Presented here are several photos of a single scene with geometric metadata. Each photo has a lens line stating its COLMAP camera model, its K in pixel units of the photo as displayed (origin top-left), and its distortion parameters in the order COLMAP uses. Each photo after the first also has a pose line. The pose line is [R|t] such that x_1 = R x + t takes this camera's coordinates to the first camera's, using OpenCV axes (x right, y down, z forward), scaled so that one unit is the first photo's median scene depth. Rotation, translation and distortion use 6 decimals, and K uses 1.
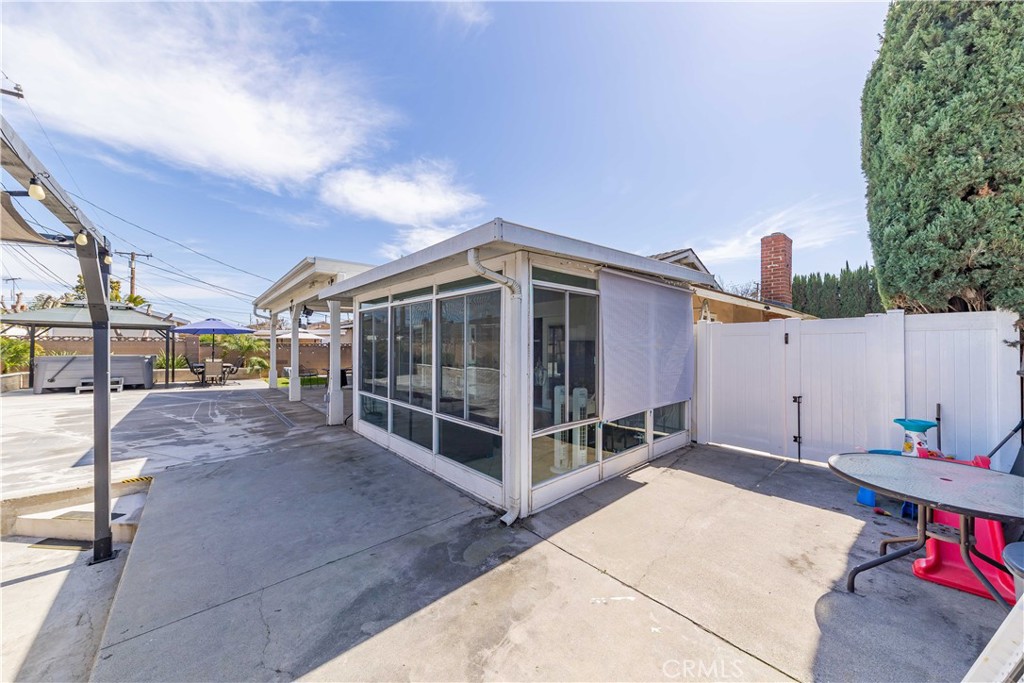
lens RADIAL K [[353.5, 0, 512.0], [0, 353.5, 342.0], [0, 0, 1]] dist [-0.000360, -0.000020]
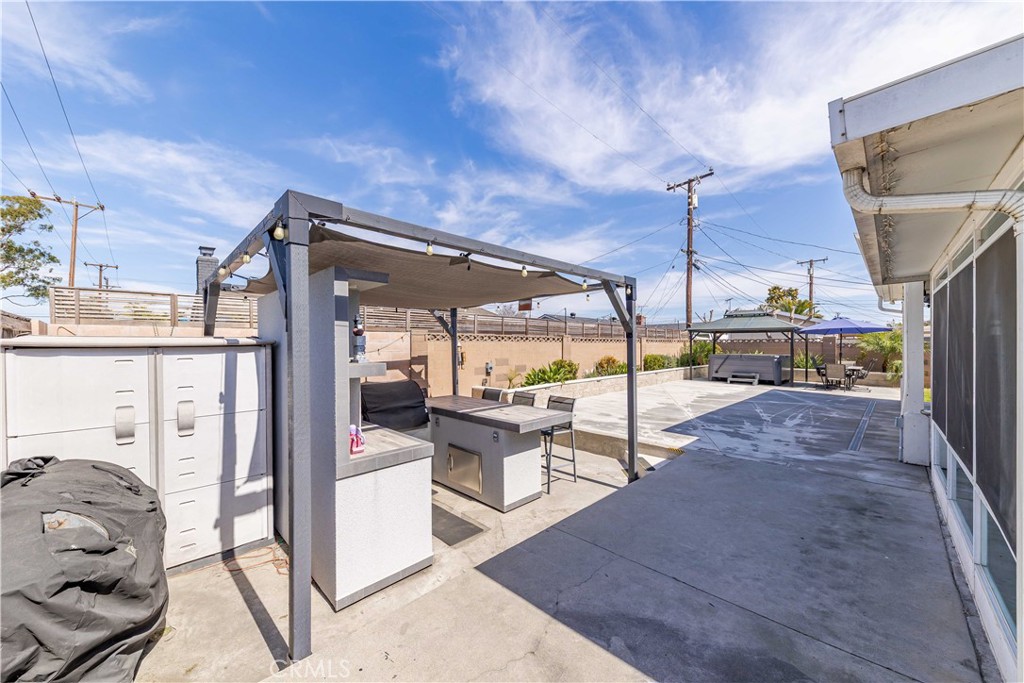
lens RADIAL K [[372.6, 0, 511.5], [0, 372.6, 346.5], [0, 0, 1]] dist [-0.001681, -0.000504]
pose [[0.059691, 0.000589, -0.998217, 0.252817], [0.011969, 0.999928, 0.001306, -0.003031], [0.998145, -0.012026, 0.059680, 0.283163]]
